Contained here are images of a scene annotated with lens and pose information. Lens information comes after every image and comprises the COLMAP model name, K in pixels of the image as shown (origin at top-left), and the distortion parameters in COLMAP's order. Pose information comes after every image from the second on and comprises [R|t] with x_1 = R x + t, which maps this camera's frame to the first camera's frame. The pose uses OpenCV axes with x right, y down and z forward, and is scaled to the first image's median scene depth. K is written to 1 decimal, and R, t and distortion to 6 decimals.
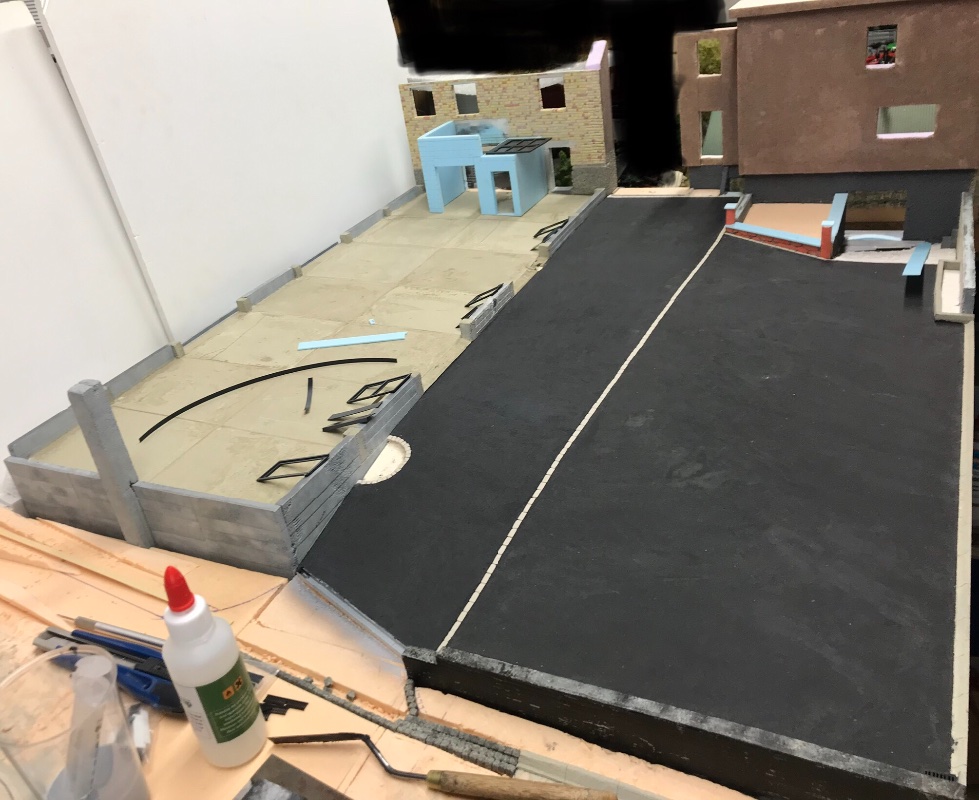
lens RADIAL K [[880.3, 0, 458.0], [0, 880.3, 399.7], [0, 0, 1]] dist [0.145345, -0.002482]
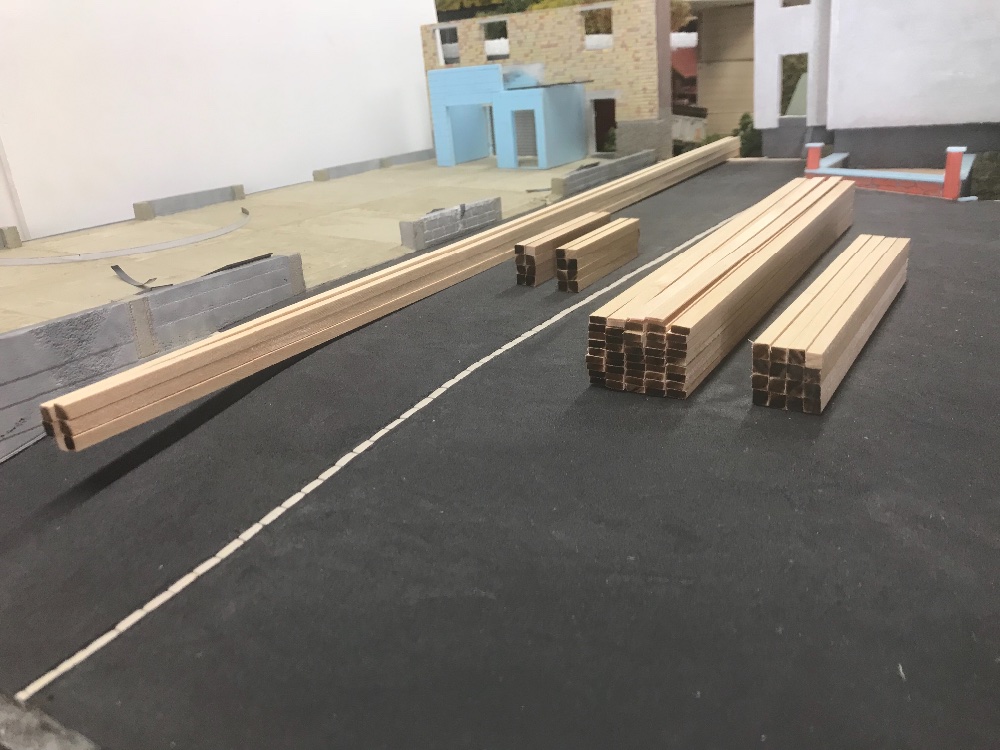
lens RADIAL K [[844.7, 0, 500.0], [0, 844.7, 375.0], [0, 0, 1]] dist [0.013079, 0.018248]
pose [[0.992599, 0.107129, -0.057189, 0.093937], [-0.114555, 0.982303, -0.148180, 0.084224], [0.040303, 0.153634, 0.987306, 0.292316]]
